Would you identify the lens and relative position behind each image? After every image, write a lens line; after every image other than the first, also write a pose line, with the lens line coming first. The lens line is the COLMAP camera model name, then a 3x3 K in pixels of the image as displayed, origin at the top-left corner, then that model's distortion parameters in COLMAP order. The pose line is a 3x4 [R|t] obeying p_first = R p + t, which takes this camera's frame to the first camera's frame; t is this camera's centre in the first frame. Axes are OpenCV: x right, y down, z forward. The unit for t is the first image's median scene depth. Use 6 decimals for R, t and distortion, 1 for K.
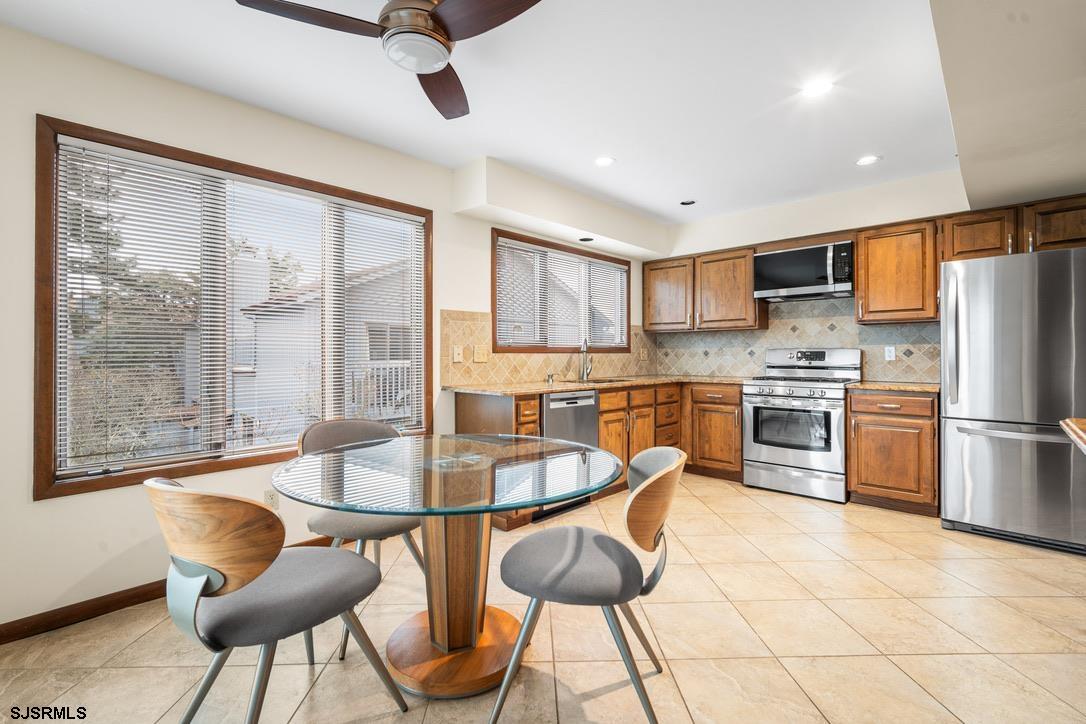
lens RADIAL K [[483.4, 0, 543.6], [0, 483.4, 357.3], [0, 0, 1]] dist [-0.002507, 0.000122]
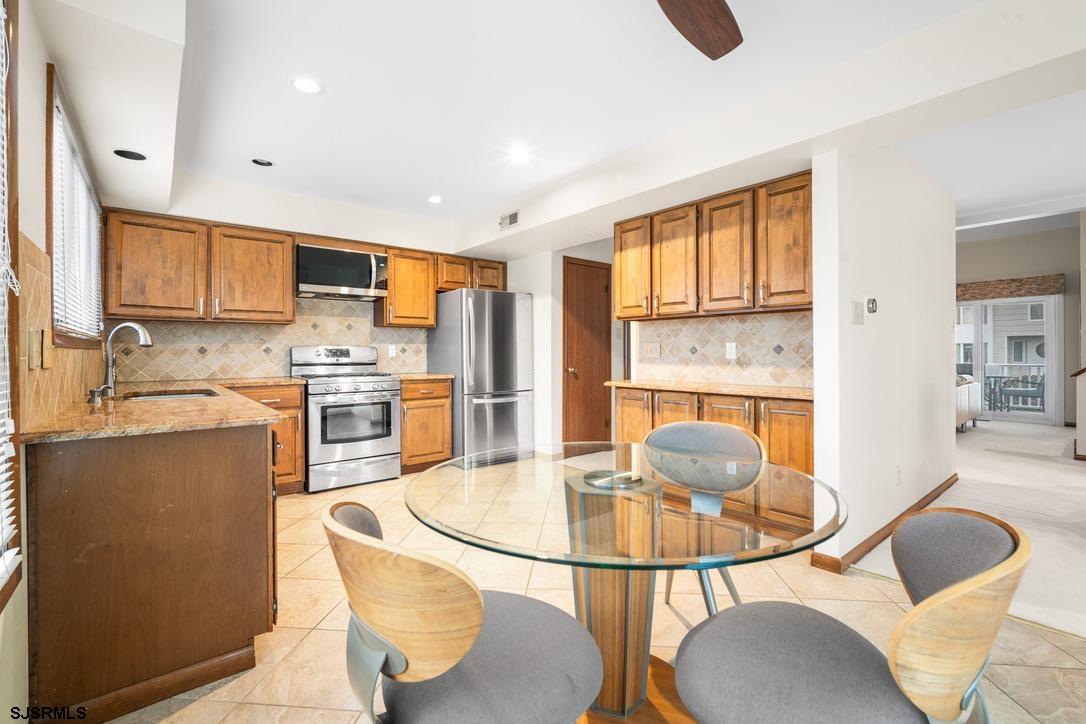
lens RADIAL K [[483.4, 0, 543.6], [0, 483.4, 357.3], [0, 0, 1]] dist [-0.002507, 0.000122]
pose [[0.121785, -0.011205, 0.992493, -0.375961], [0.006453, 0.999924, 0.010497, -0.001713], [-0.992535, 0.005126, 0.121848, 0.372100]]
